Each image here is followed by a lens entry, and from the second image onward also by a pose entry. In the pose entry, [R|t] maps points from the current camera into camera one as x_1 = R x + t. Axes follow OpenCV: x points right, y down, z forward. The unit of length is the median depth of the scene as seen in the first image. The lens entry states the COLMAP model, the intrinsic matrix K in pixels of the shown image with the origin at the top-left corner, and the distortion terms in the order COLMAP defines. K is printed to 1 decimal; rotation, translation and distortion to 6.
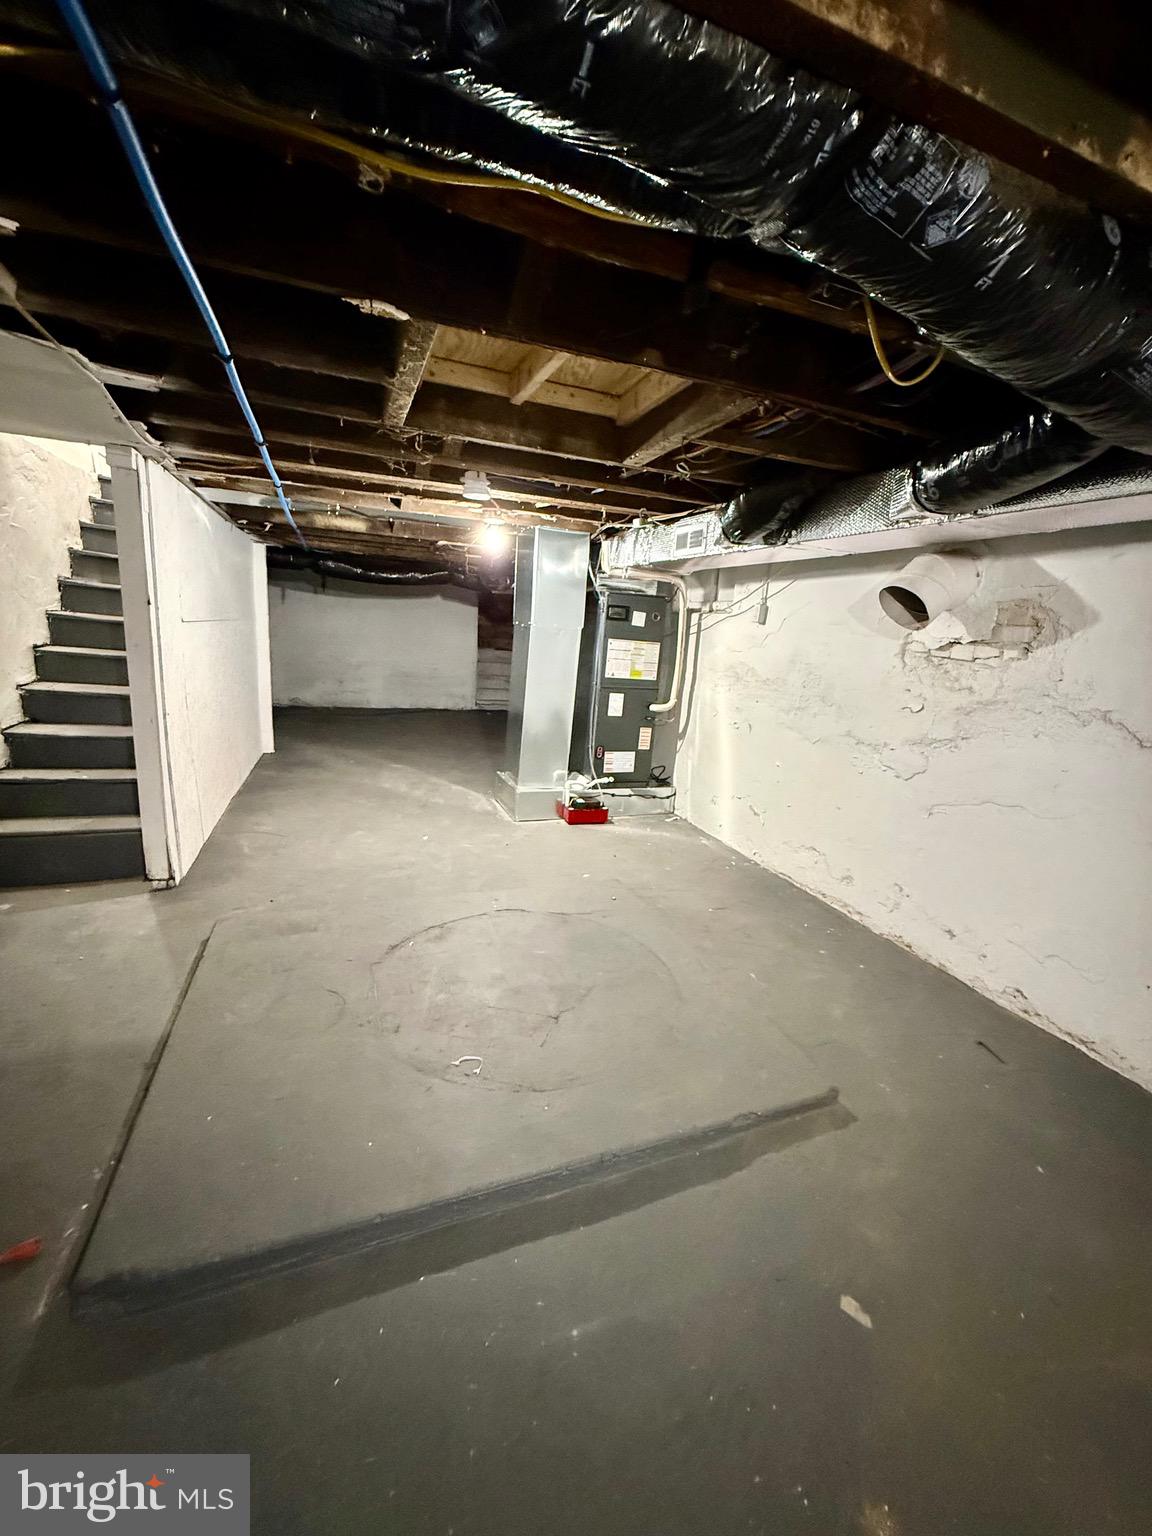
lens RADIAL K [[610.5, 0, 576.8], [0, 610.5, 768.9], [0, 0, 1]] dist [0.000733, 0.000007]
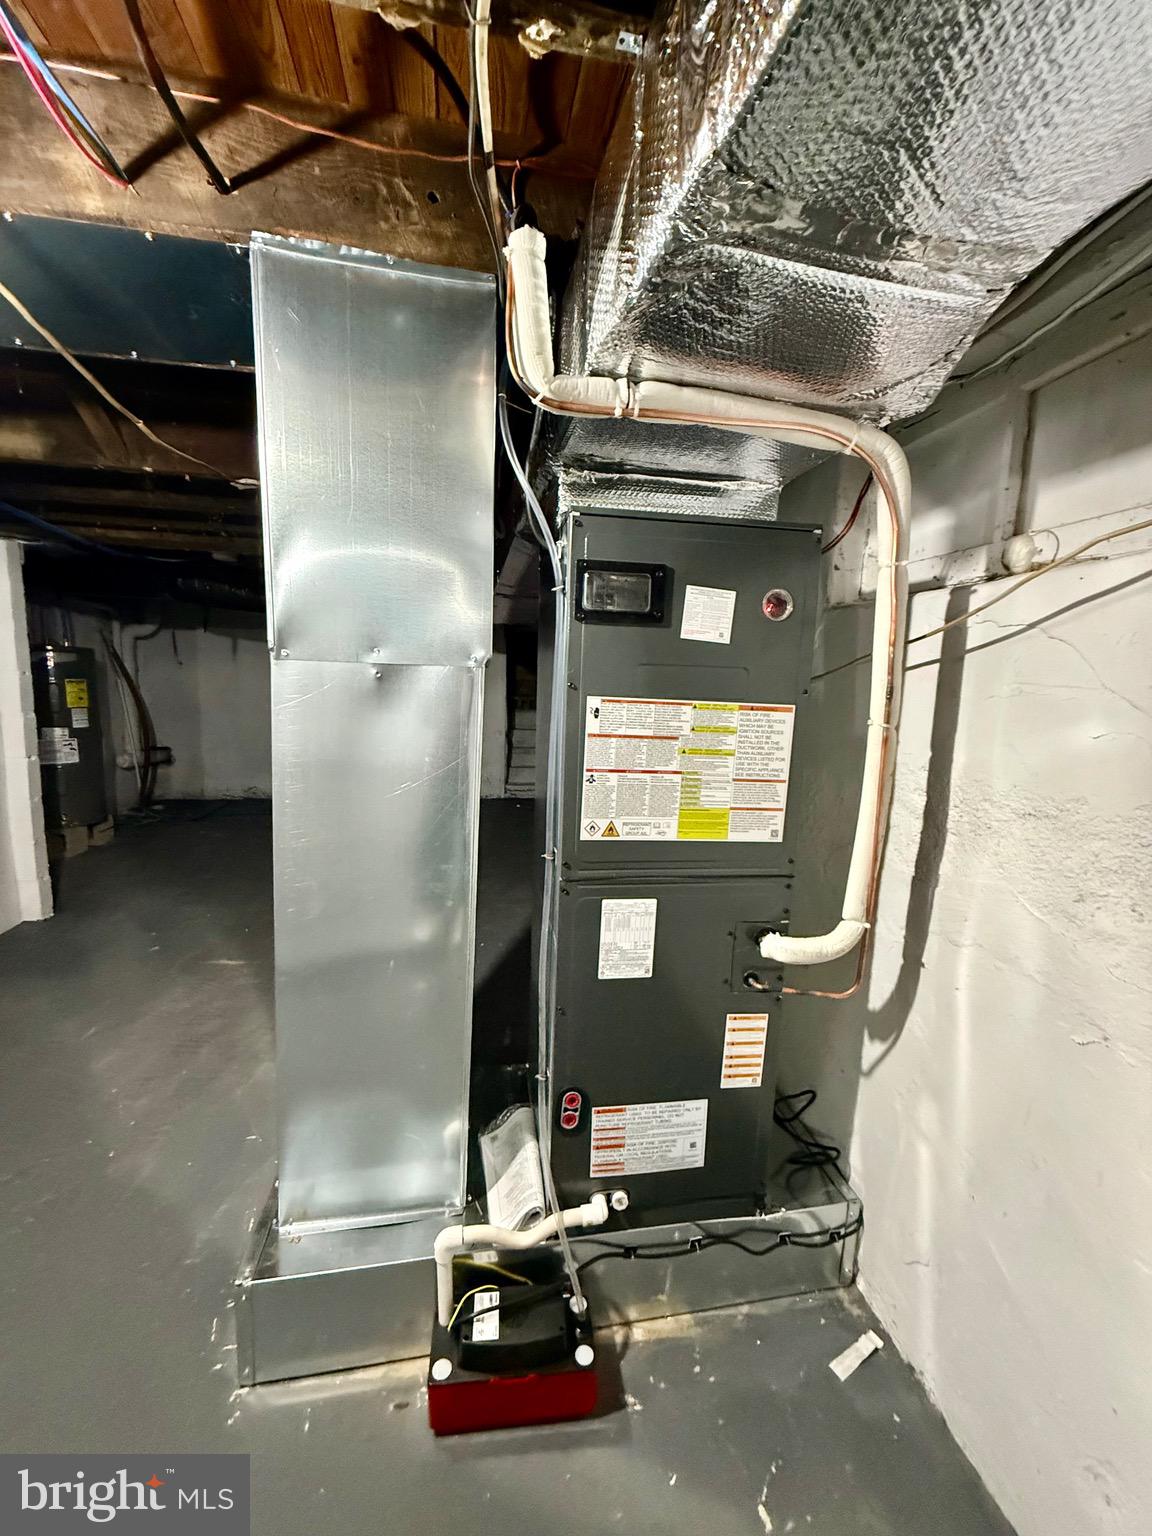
lens RADIAL K [[610.5, 0, 577.0], [0, 610.5, 772.4], [0, 0, 1]] dist [0.000733, 0.000007]
pose [[0.982047, -0.009736, -0.188387, 0.092180], [-0.005469, 0.996778, -0.080020, -0.154028], [0.188559, 0.079613, 0.978830, 0.720331]]
